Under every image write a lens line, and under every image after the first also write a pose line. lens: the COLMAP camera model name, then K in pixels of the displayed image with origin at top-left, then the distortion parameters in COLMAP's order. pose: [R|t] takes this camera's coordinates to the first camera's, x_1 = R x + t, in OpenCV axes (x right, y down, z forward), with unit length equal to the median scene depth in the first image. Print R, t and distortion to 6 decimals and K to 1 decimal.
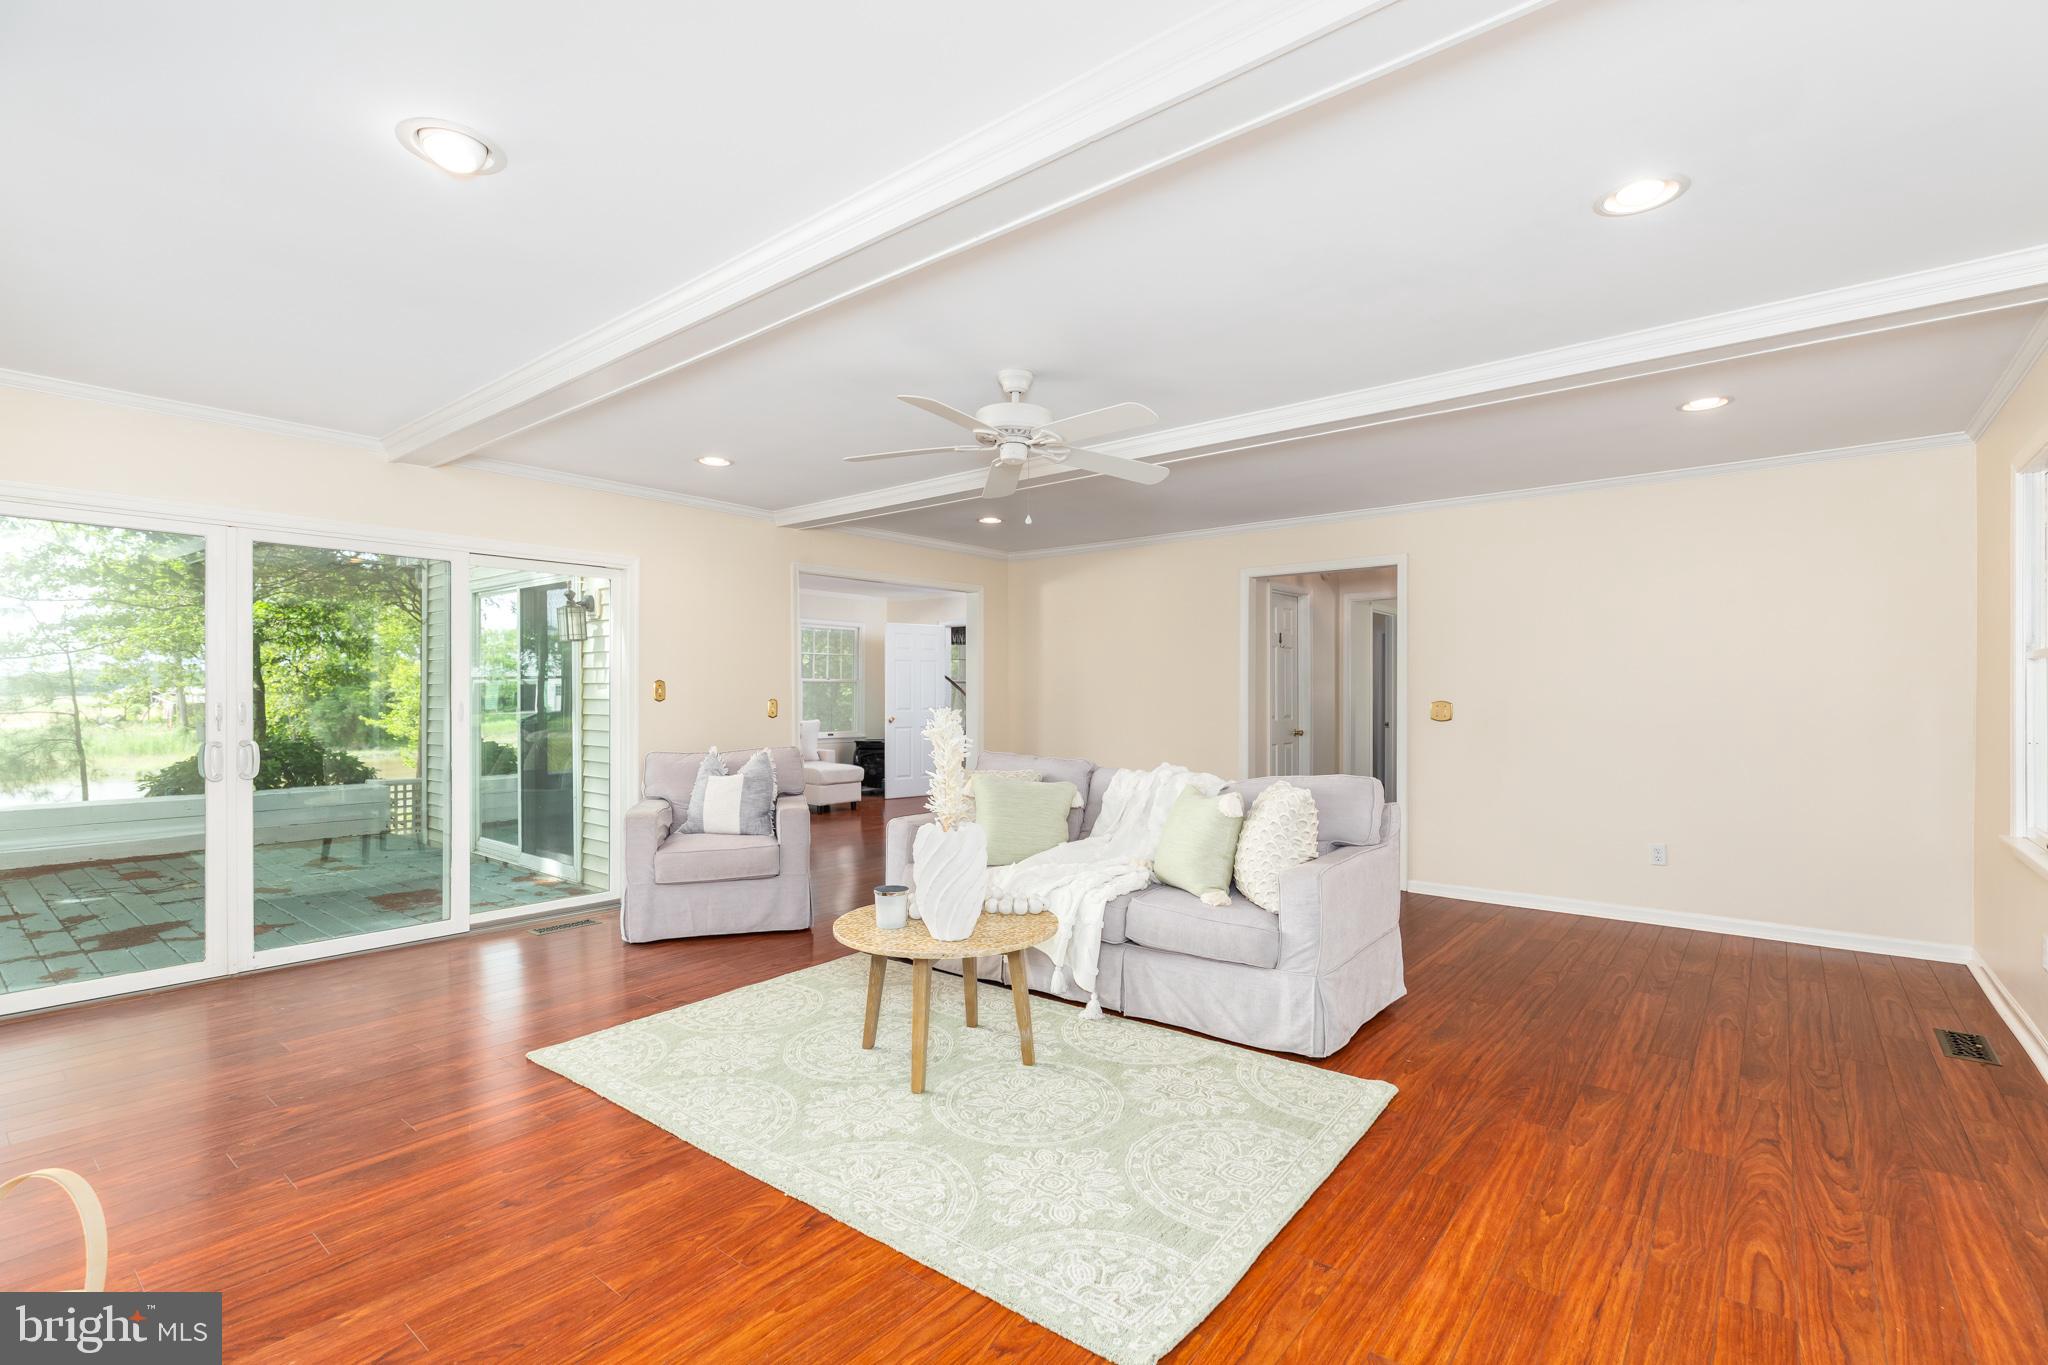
lens RADIAL K [[925.2, 0, 1029.1], [0, 925.2, 690.0], [0, 0, 1]] dist [0.006298, 0.000603]
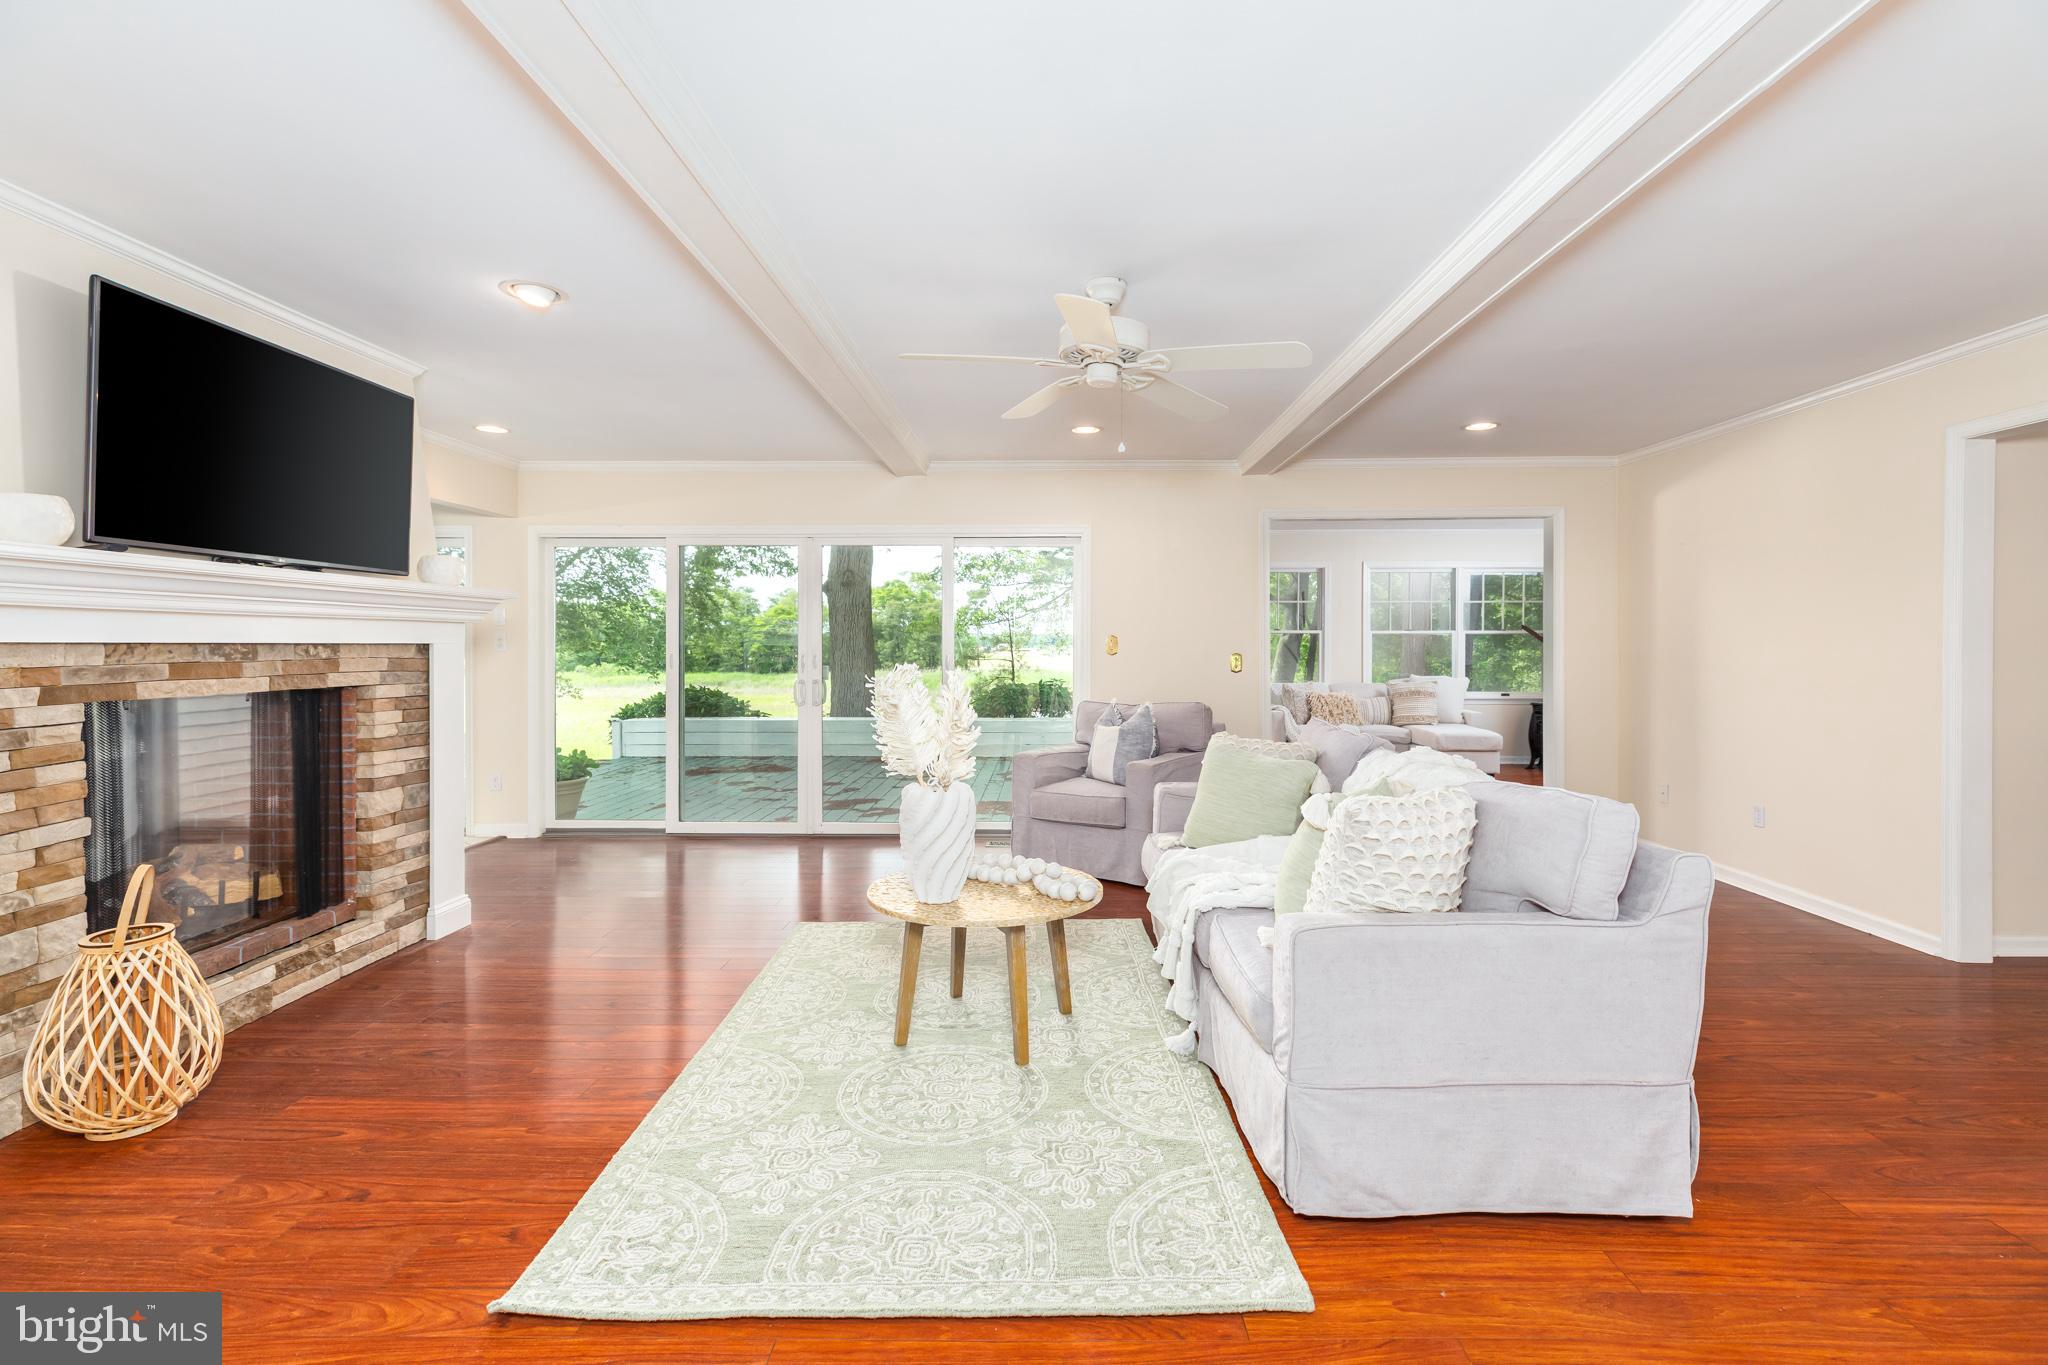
lens RADIAL K [[925.2, 0, 1040.5], [0, 925.2, 663.0], [0, 0, 1]] dist [0.006298, 0.000603]
pose [[0.623717, 0.016492, -0.781476, 0.710768], [0.006386, 0.999637, 0.026193, -0.012029], [0.781624, -0.021327, 0.623385, 0.454808]]
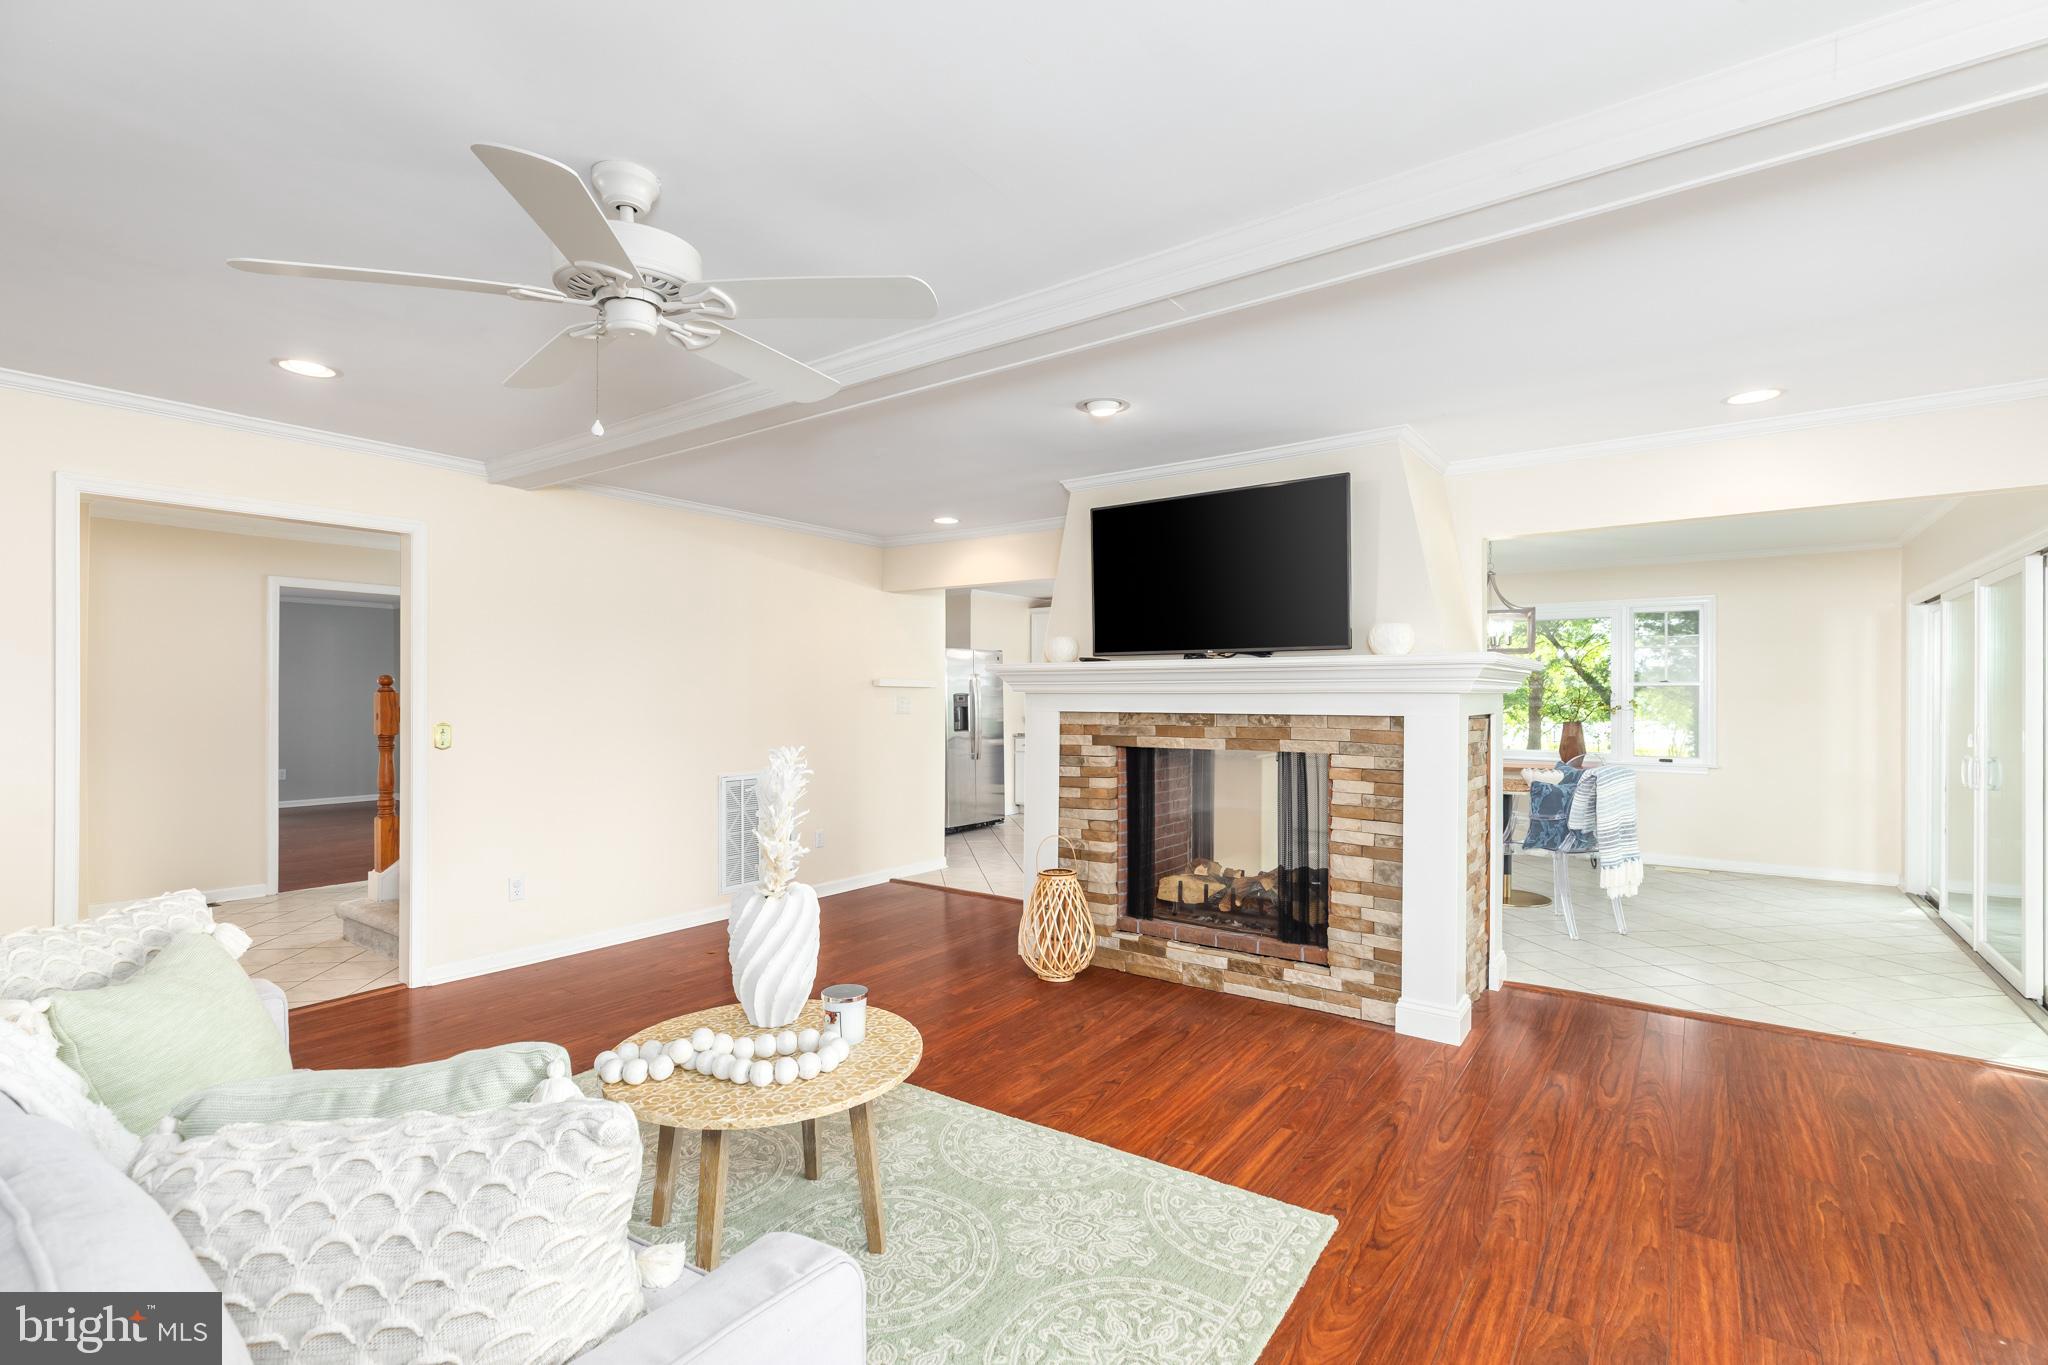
lens RADIAL K [[925.2, 0, 1045.7], [0, 925.2, 699.3], [0, 0, 1]] dist [0.006298, 0.000603]
pose [[-0.998188, -0.004655, -0.059985, -0.262571], [-0.004015, 0.999934, -0.010784, -0.017592], [0.060032, -0.010523, -0.998141, 1.747037]]
